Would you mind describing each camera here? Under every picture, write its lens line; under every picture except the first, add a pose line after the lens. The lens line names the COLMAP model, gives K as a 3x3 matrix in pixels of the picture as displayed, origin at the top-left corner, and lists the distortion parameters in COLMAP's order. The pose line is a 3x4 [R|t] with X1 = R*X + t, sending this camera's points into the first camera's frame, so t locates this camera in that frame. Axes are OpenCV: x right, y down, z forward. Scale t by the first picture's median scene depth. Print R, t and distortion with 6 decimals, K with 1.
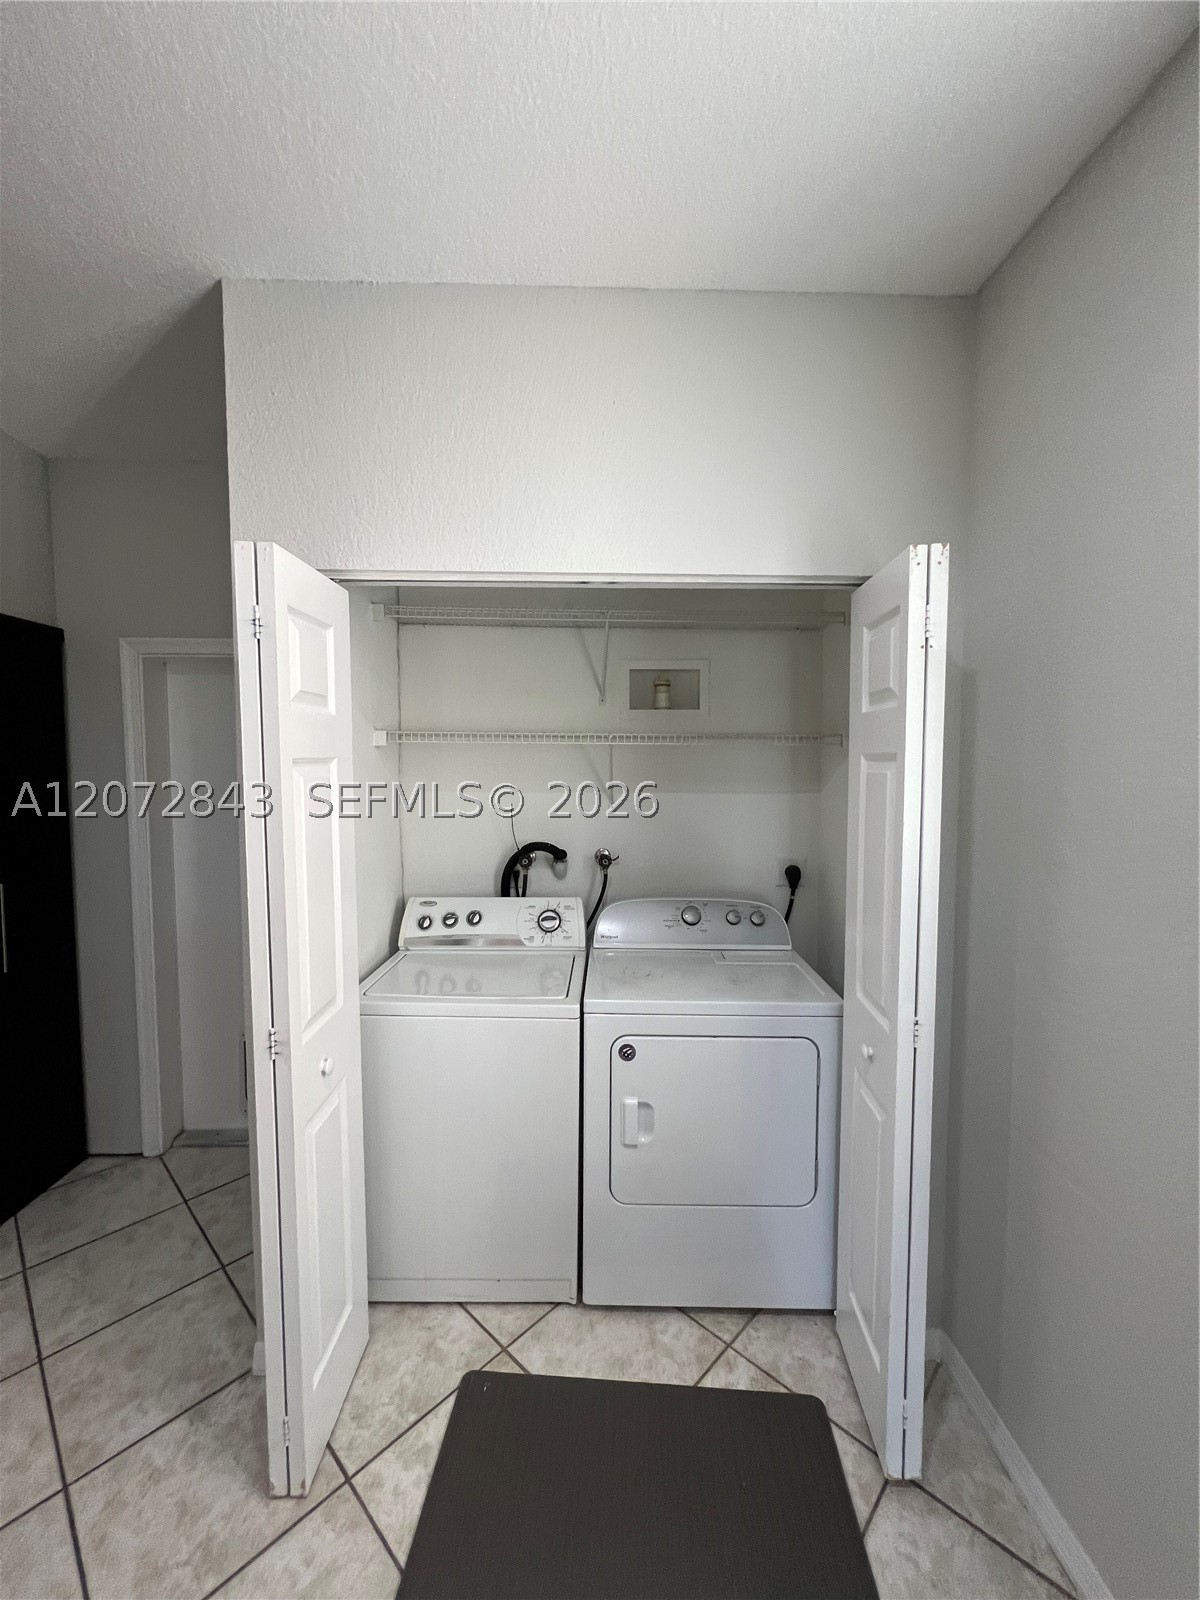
lens RADIAL K [[639.6, 0, 600.0], [0, 639.6, 800.0], [0, 0, 1]] dist [0.000914, 0.000168]
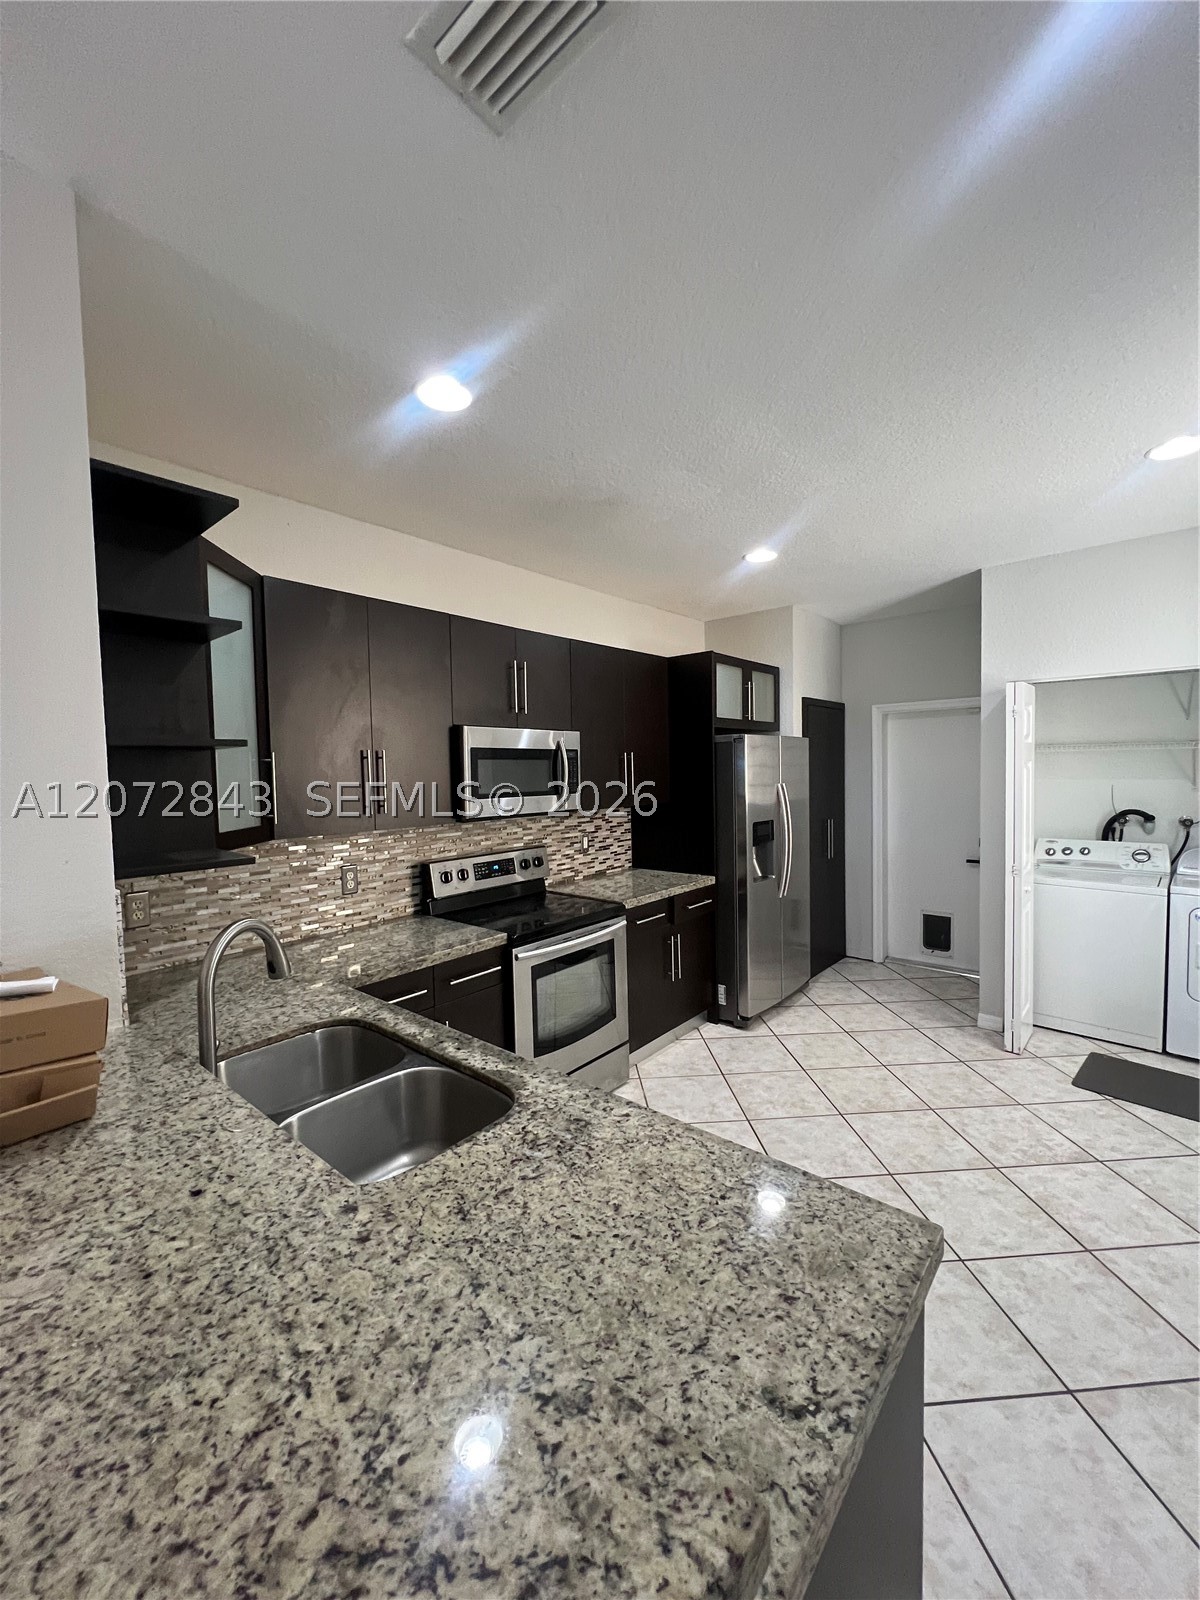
lens RADIAL K [[639.6, 0, 600.0], [0, 639.6, 800.0], [0, 0, 1]] dist [0.000914, 0.000168]
pose [[0.737738, 0.013348, -0.674955, 0.003535], [-0.017861, 0.999840, 0.000251, 0.068029], [0.674851, 0.011871, 0.737858, -1.153411]]
